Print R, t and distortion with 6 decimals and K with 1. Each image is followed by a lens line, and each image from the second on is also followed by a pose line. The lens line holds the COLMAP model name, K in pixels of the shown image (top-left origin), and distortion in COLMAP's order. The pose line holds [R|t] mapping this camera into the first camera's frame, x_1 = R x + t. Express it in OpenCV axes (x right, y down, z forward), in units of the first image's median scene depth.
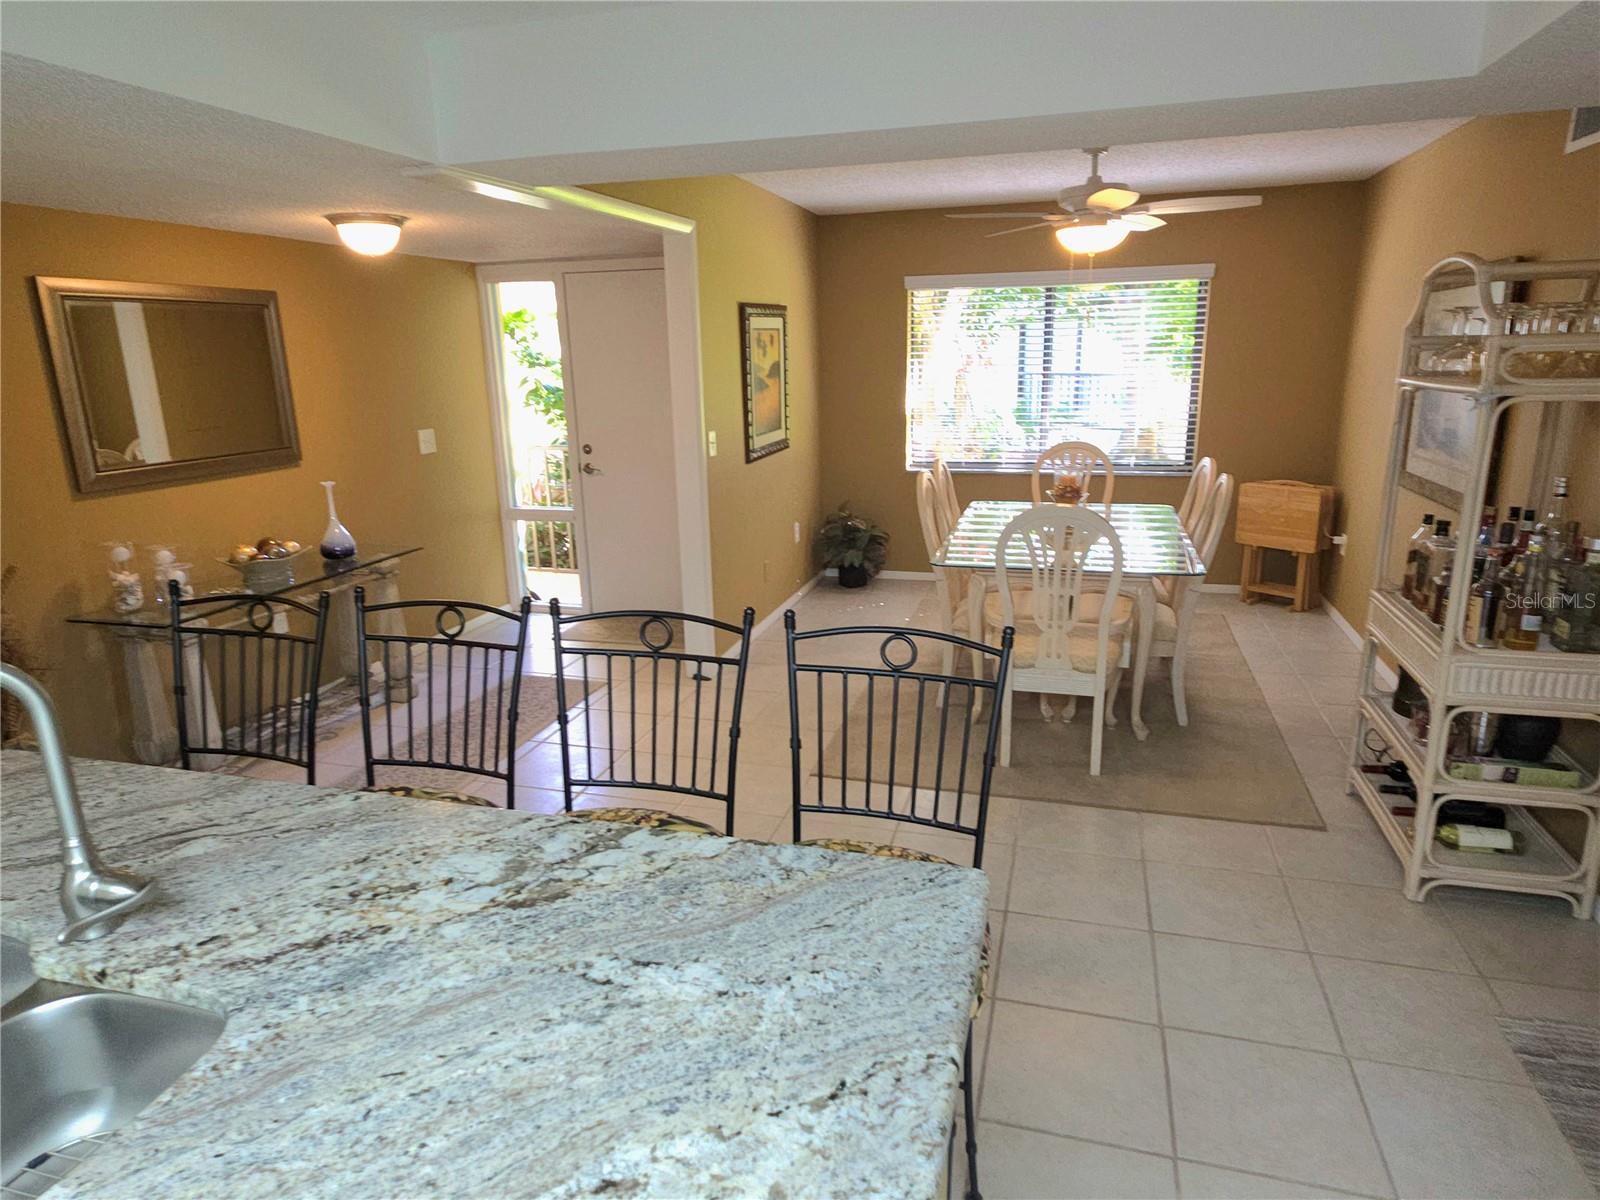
lens RADIAL K [[972.1, 0, 800.0], [0, 972.1, 600.0], [0, 0, 1]] dist [-0.003021, -0.000244]
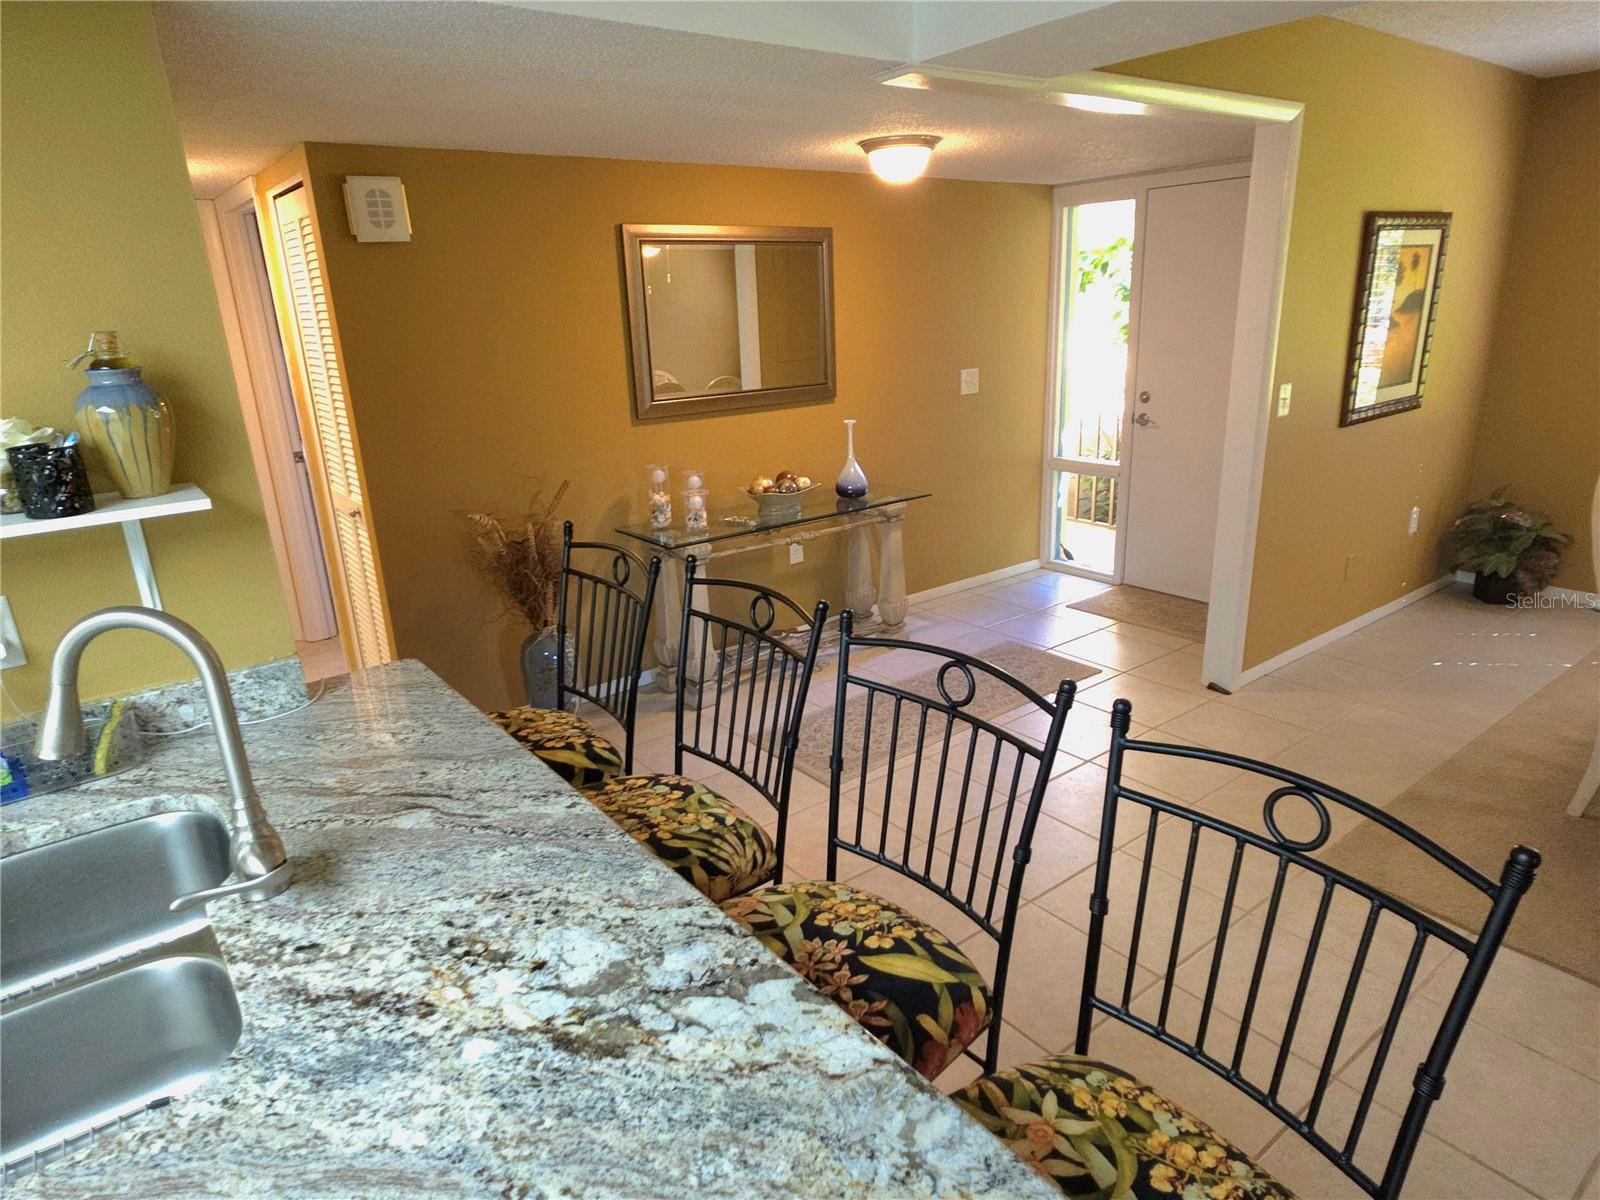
lens RADIAL K [[965.2, 0, 800.0], [0, 965.2, 600.0], [0, 0, 1]] dist [0.004214, 0.001629]
pose [[0.806671, 0.167817, -0.566675, 0.071409], [-0.129386, 0.985725, 0.107732, -0.040956], [0.576664, -0.013584, 0.816868, 0.159503]]
